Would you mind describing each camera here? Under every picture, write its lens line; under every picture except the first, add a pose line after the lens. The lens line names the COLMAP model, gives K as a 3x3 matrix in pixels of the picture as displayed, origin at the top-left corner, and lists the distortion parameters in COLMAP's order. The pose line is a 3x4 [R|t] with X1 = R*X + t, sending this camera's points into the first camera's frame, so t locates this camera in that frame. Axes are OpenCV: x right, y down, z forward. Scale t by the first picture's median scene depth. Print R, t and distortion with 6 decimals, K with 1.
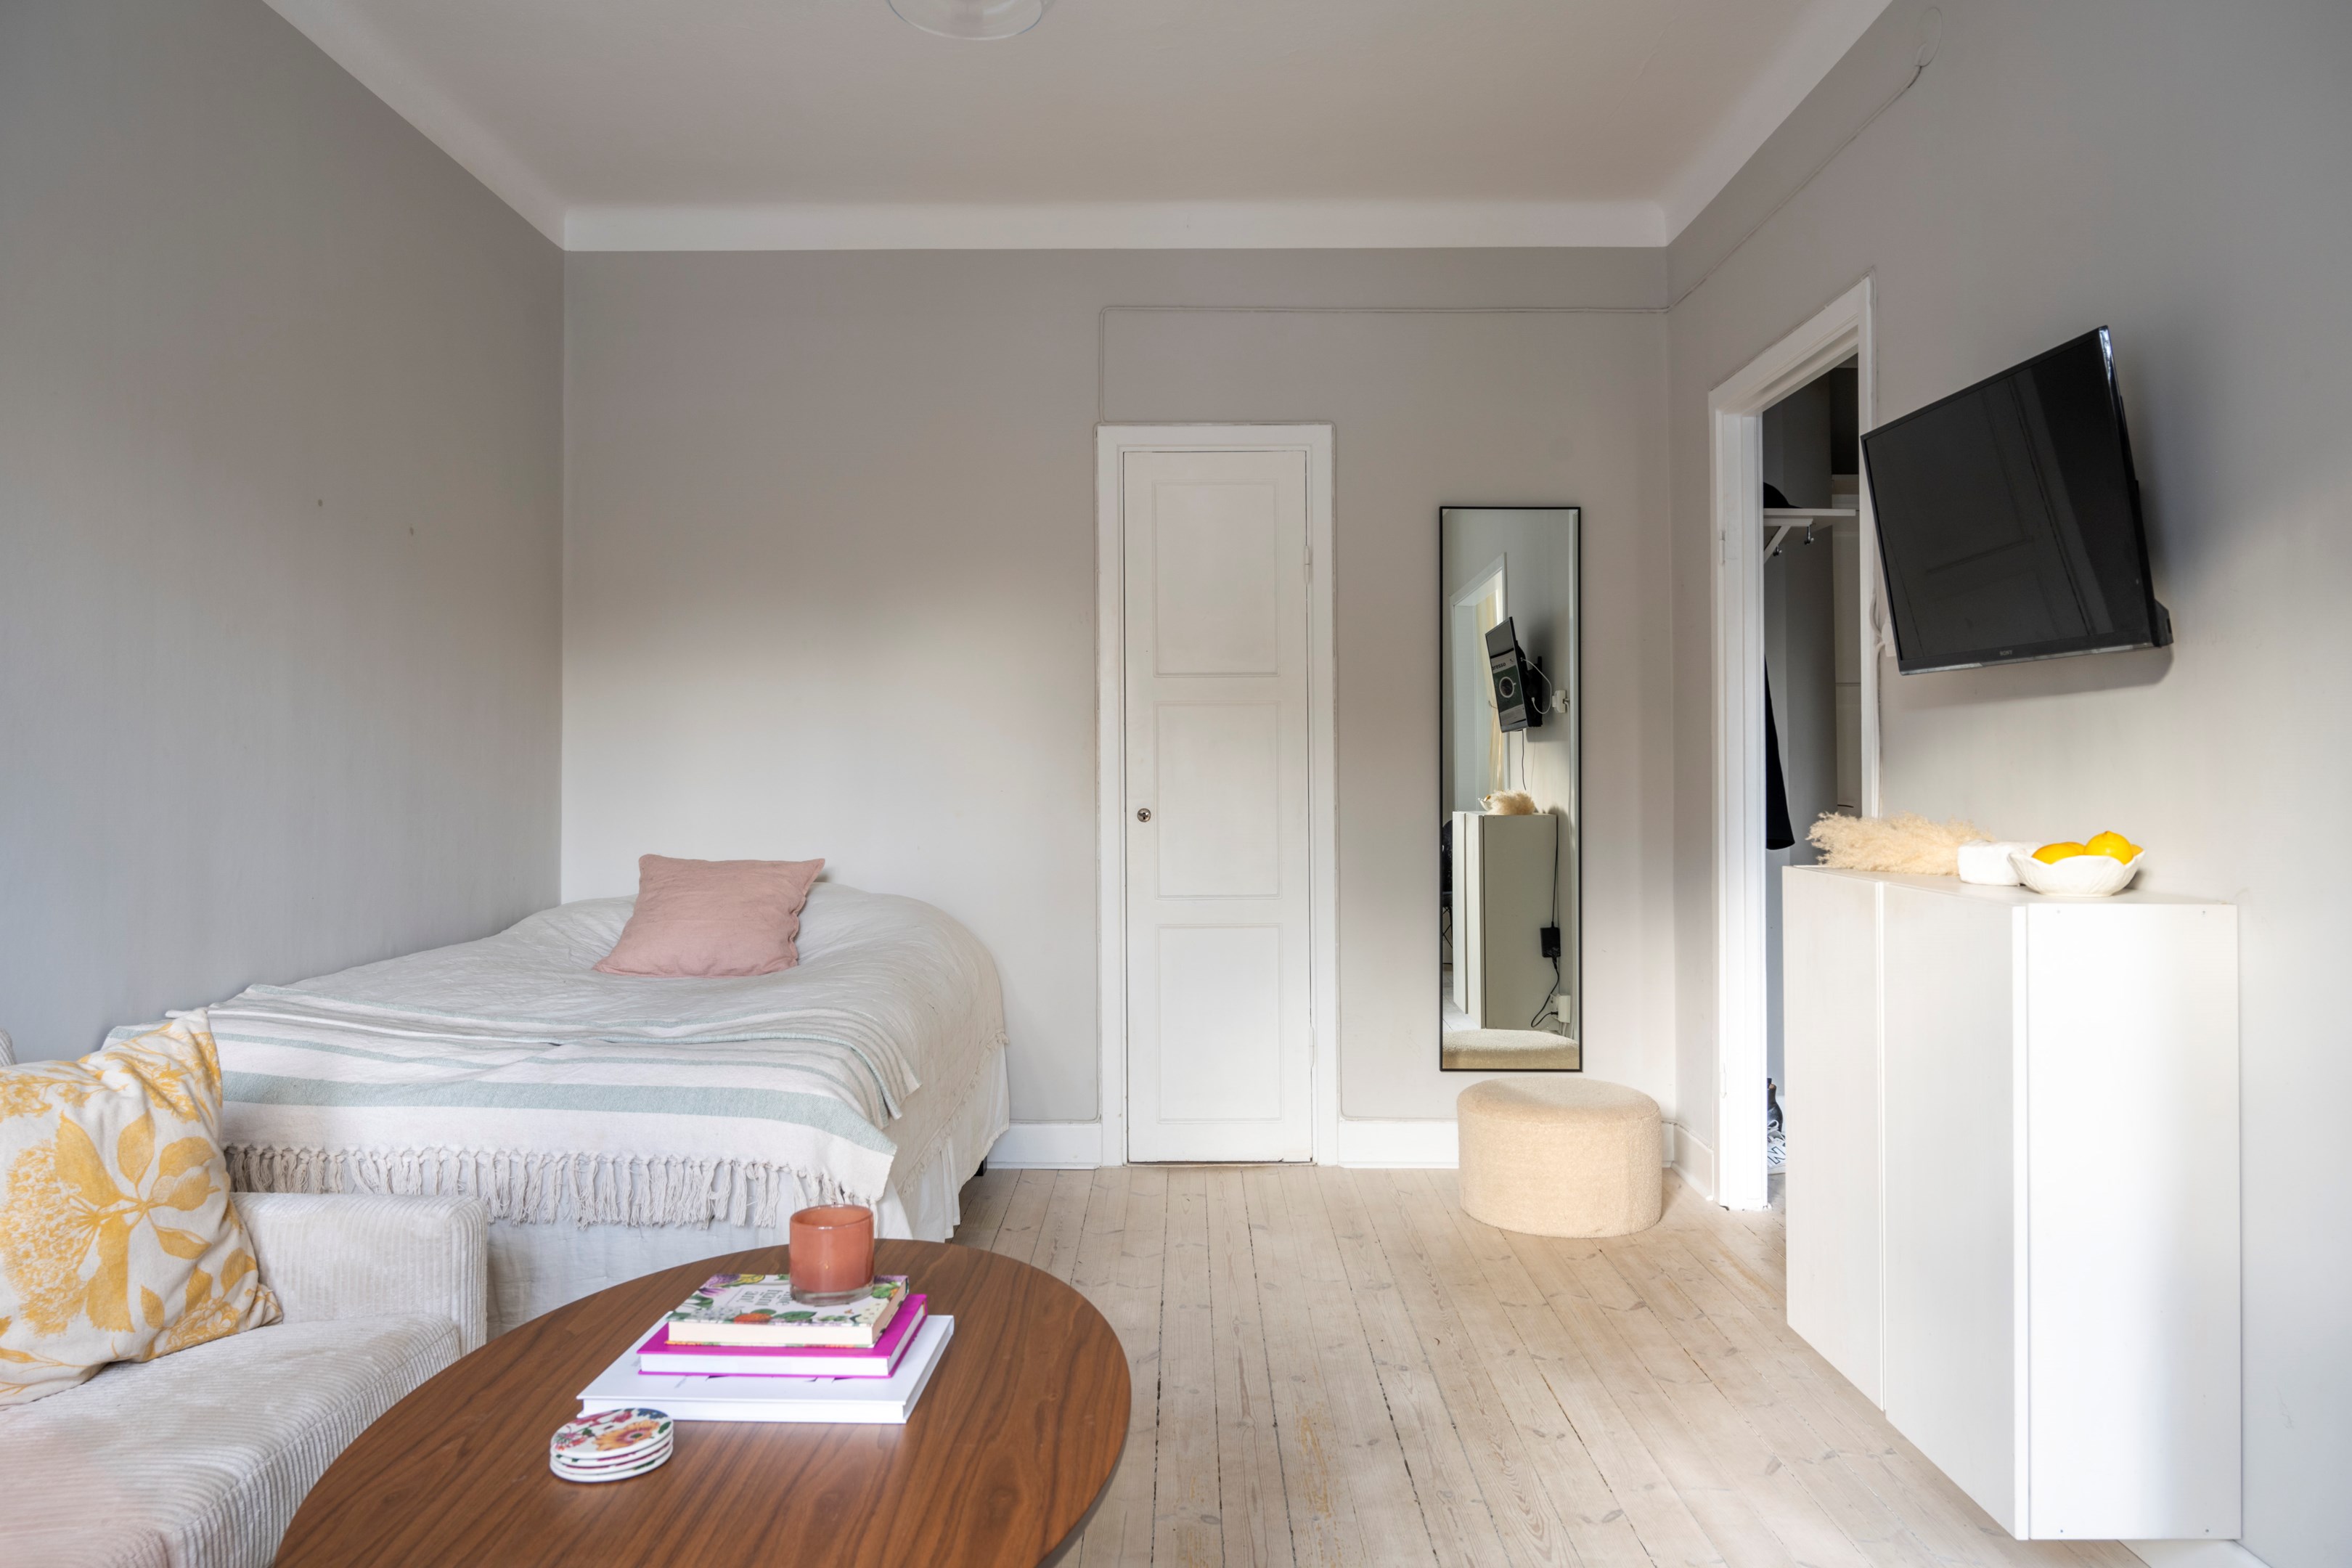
lens RADIAL K [[1629.7, 0, 1184.1], [0, 1629.7, 725.6], [0, 0, 1]] dist [-0.002774, 0.004088]
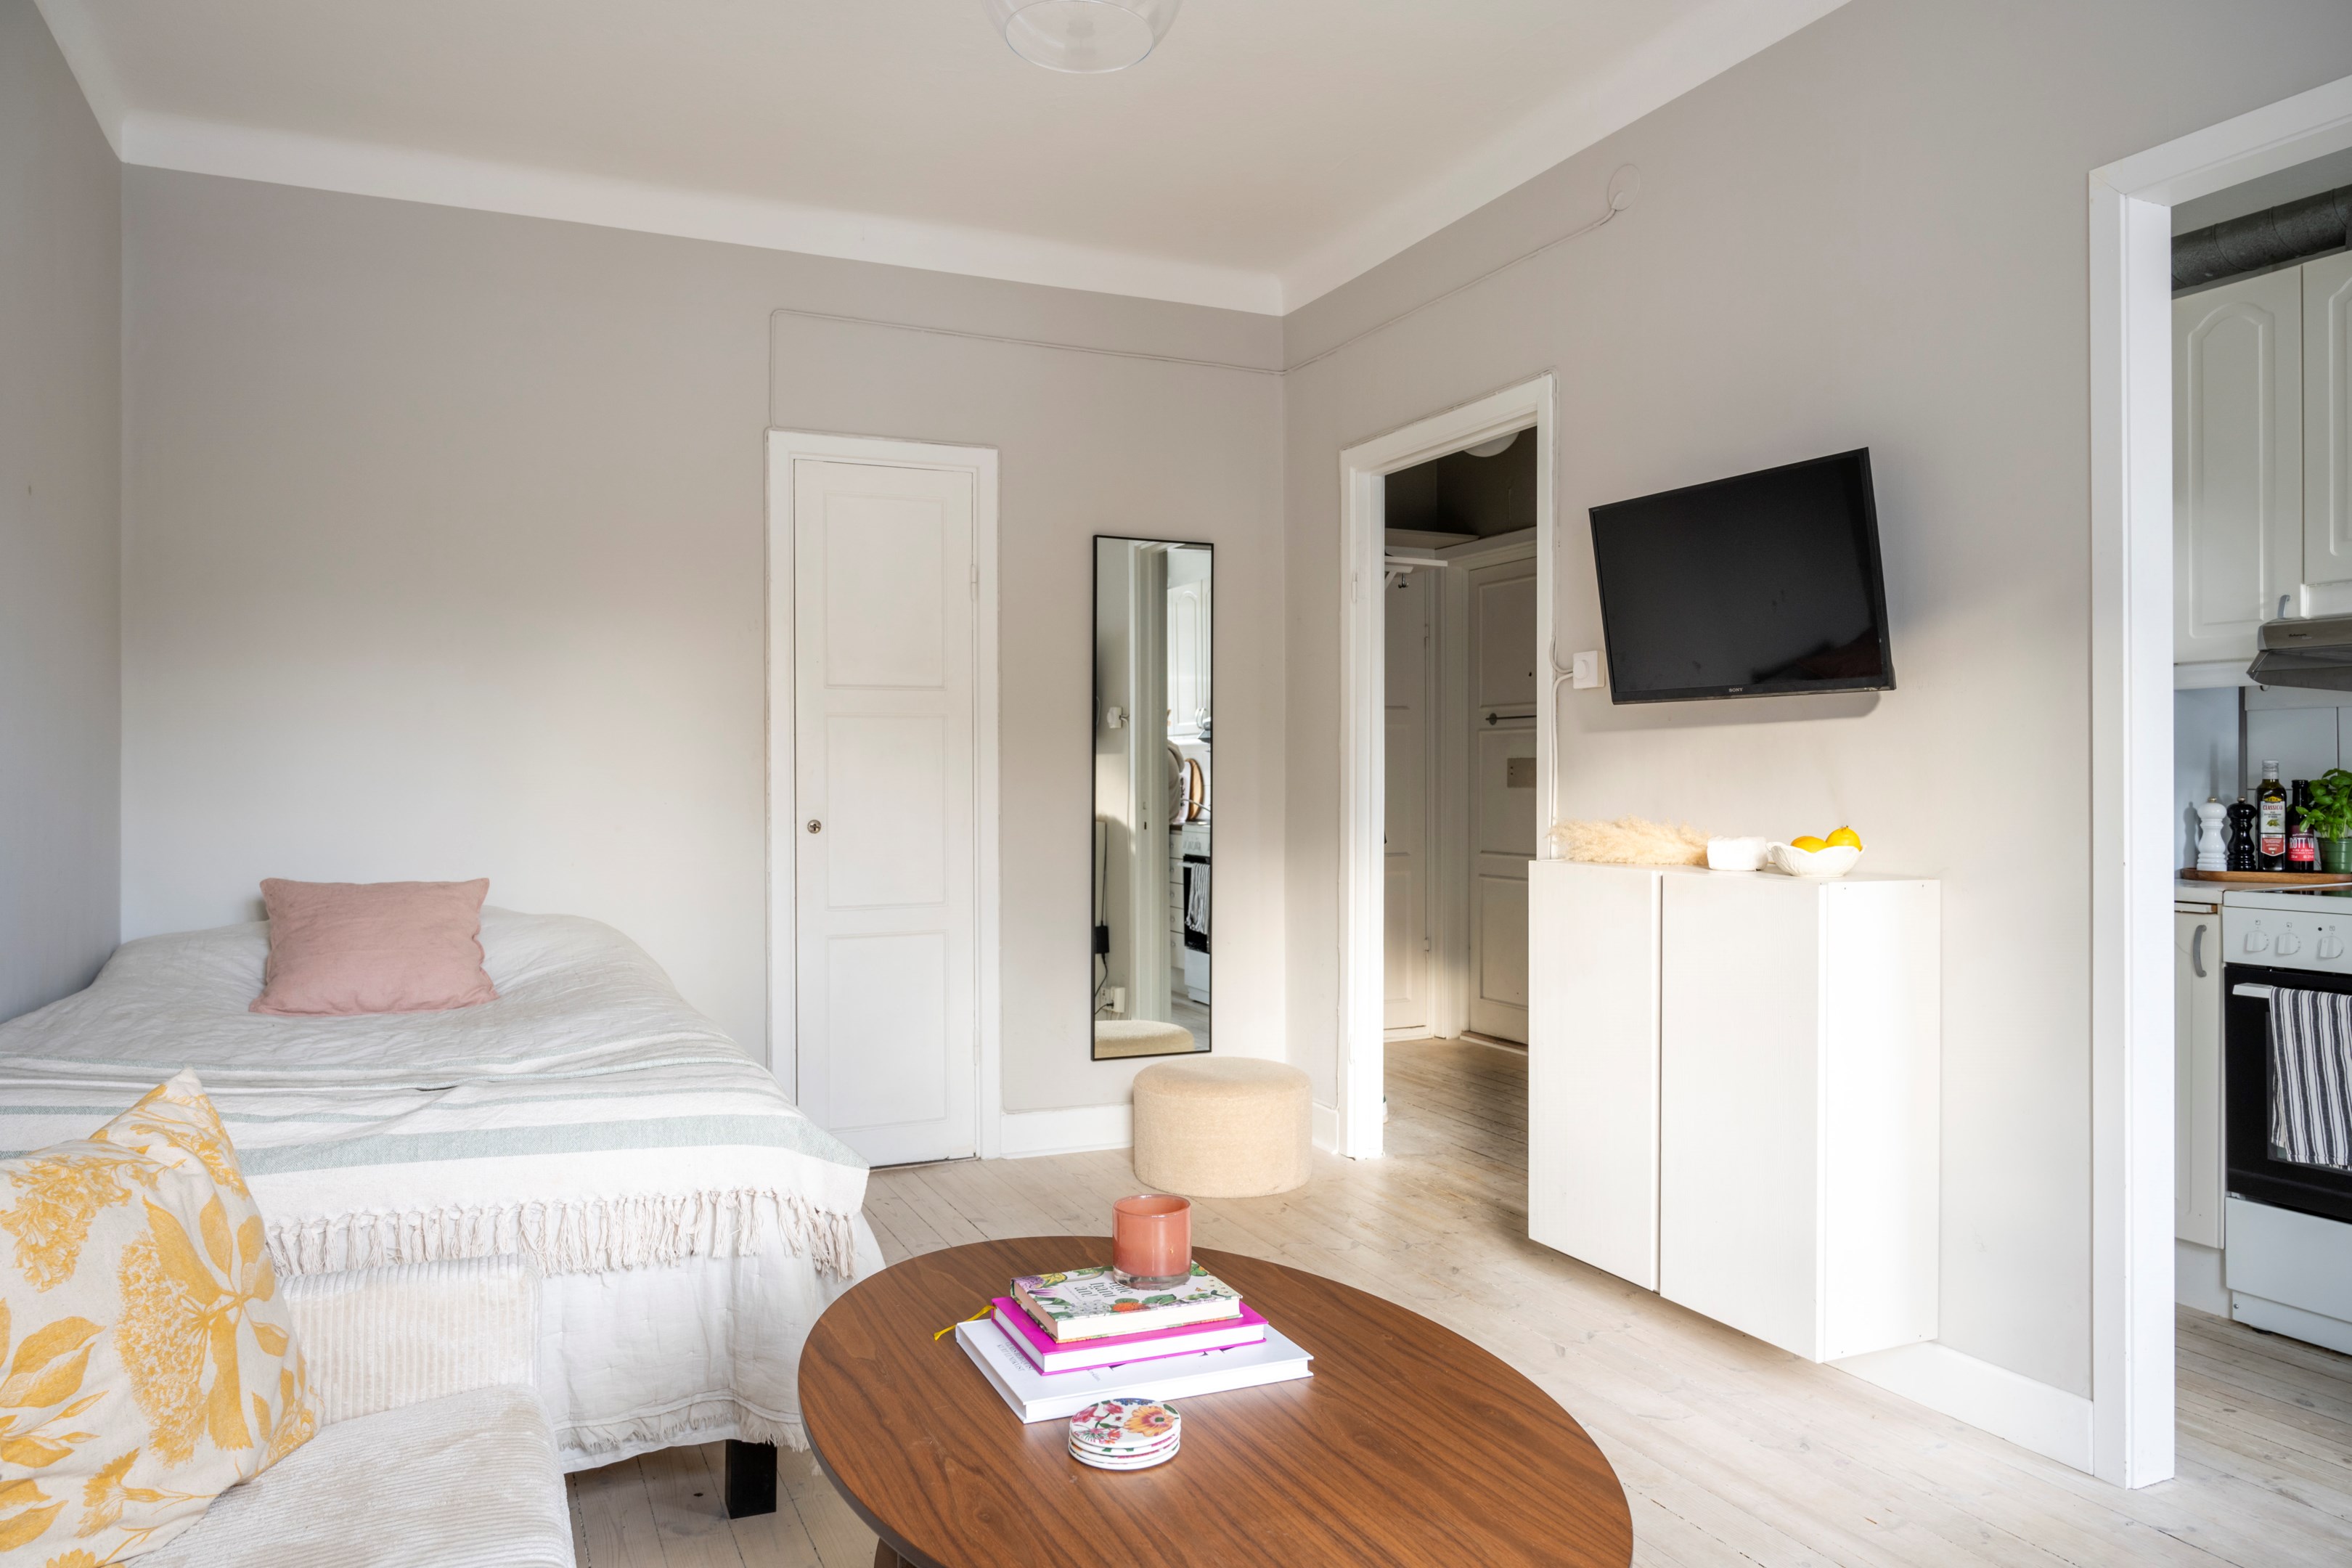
lens RADIAL K [[1592.7, 0, 1183.6], [0, 1592.7, 766.0], [0, 0, 1]] dist [-0.000528, 0.002366]
pose [[0.908532, 0.003530, 0.417800, -0.417462], [-0.010778, 0.999830, 0.014989, 0.001469], [-0.417676, -0.018121, 0.908415, 0.042378]]
